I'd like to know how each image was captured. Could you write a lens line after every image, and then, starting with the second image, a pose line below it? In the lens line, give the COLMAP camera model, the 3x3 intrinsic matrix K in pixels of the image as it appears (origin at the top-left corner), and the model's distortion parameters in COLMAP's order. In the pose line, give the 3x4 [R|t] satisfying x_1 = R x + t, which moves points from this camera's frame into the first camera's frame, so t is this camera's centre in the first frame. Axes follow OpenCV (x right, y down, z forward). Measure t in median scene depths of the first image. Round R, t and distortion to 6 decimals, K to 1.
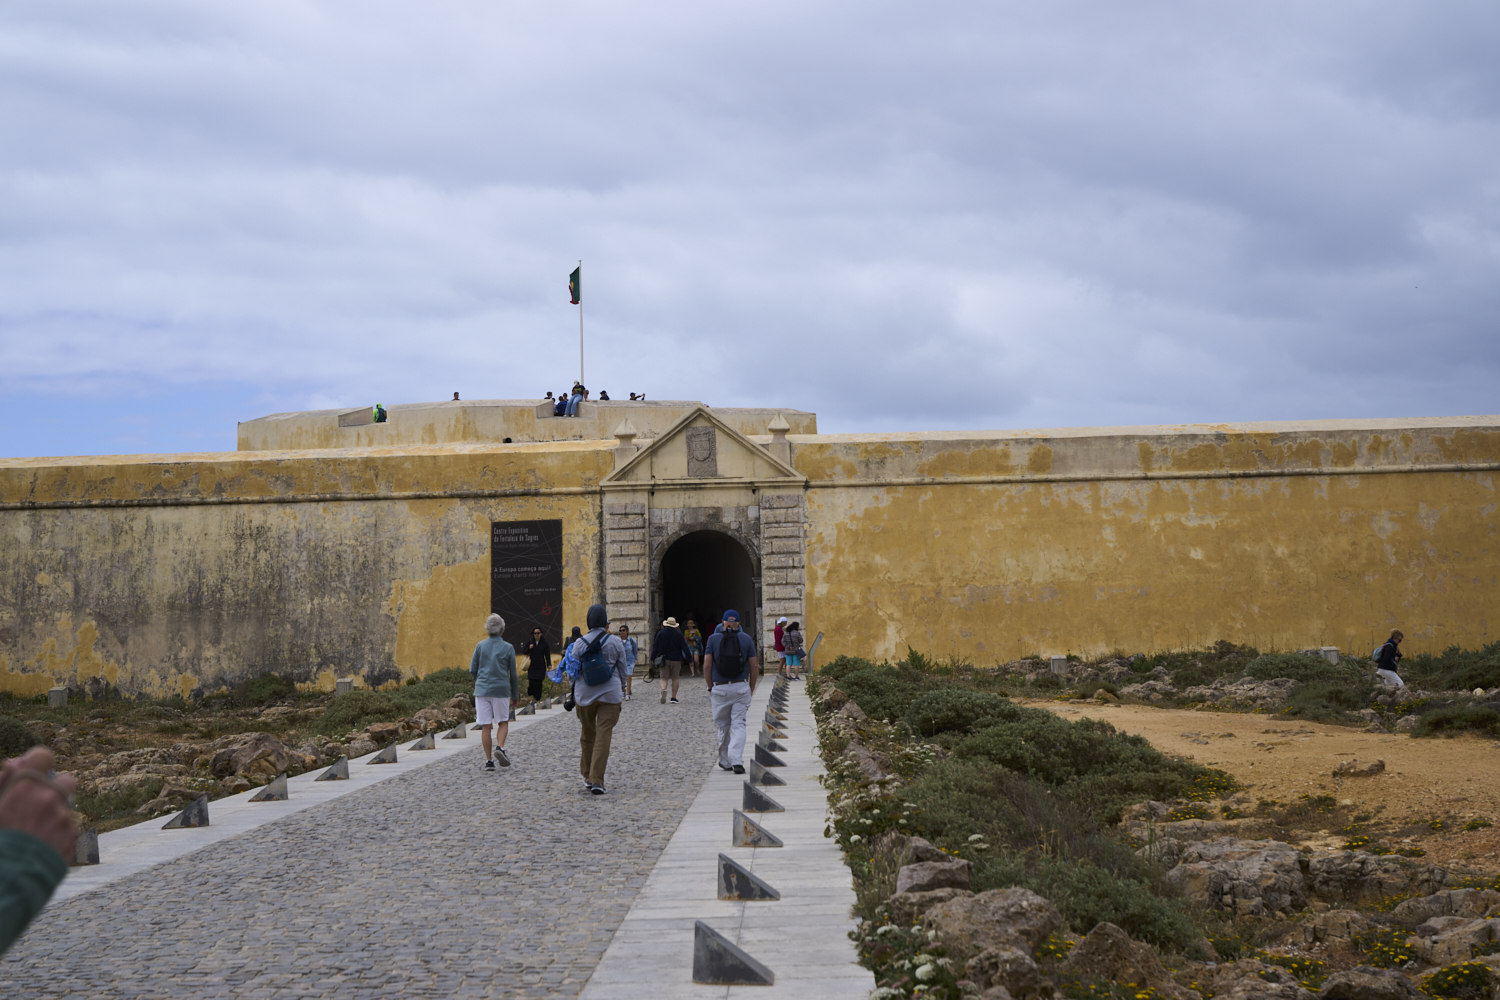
lens RADIAL K [[2235.9, 0, 752.6], [0, 2235.9, 498.1], [0, 0, 1]] dist [-0.064848, 0.000000]
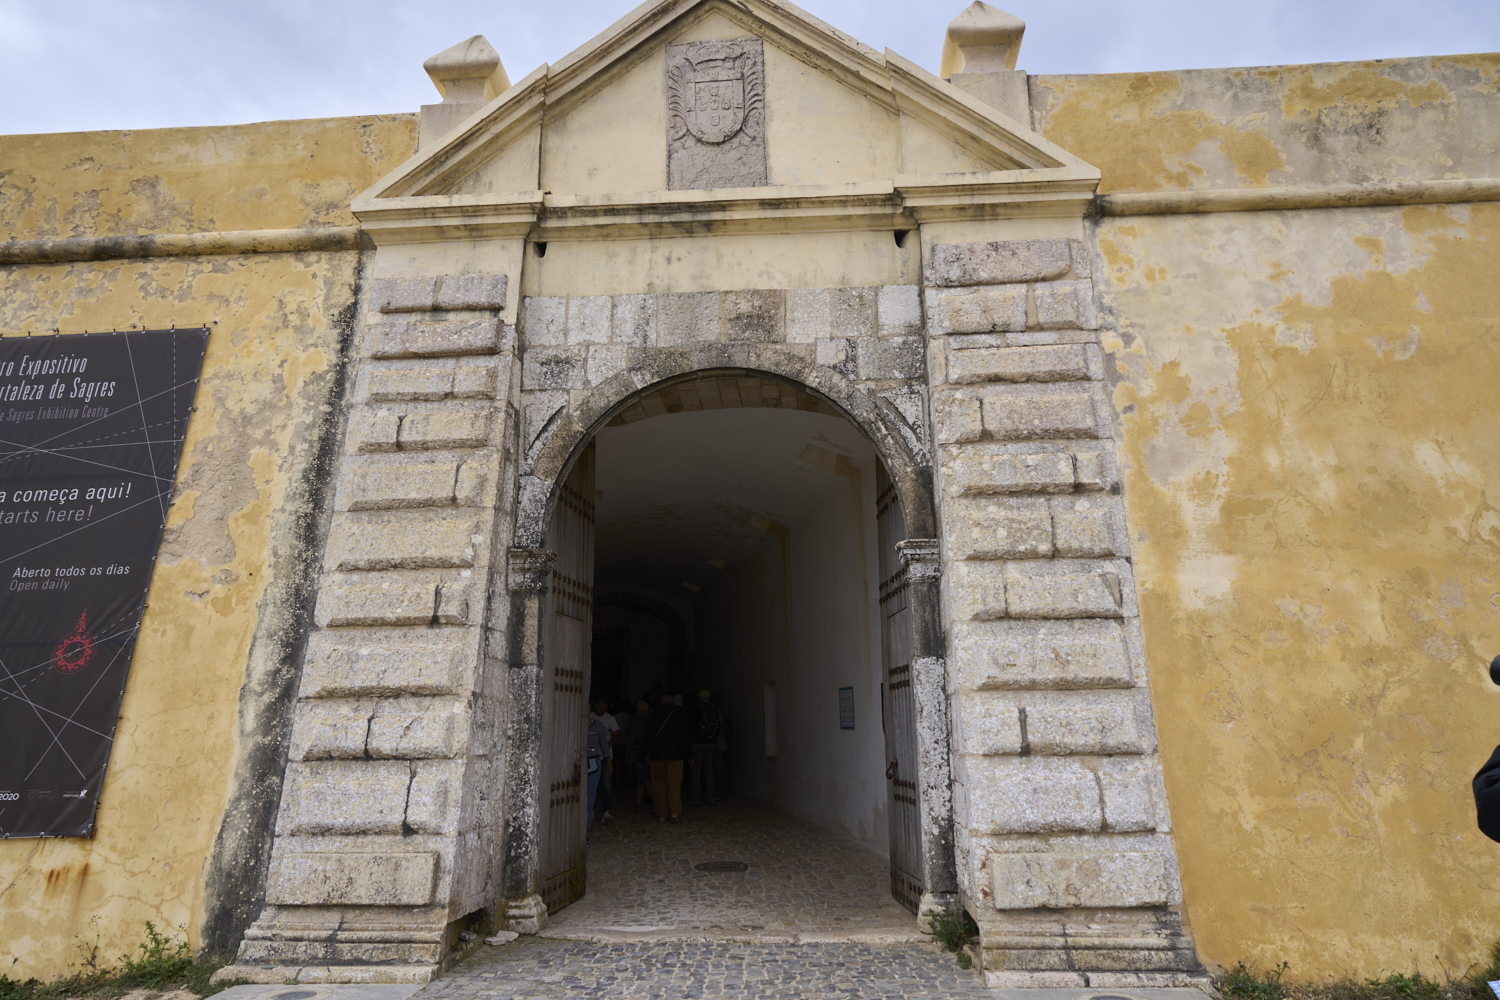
lens RADIAL K [[1028.4, 0, 750.4], [0, 1028.4, 502.8], [0, 0, 1]] dist [-0.012152, 0.001110]
pose [[0.999540, 0.012017, -0.027857, -0.014149], [-0.015941, 0.989268, -0.145243, 0.048825], [0.025812, 0.145620, 0.989004, 0.880953]]
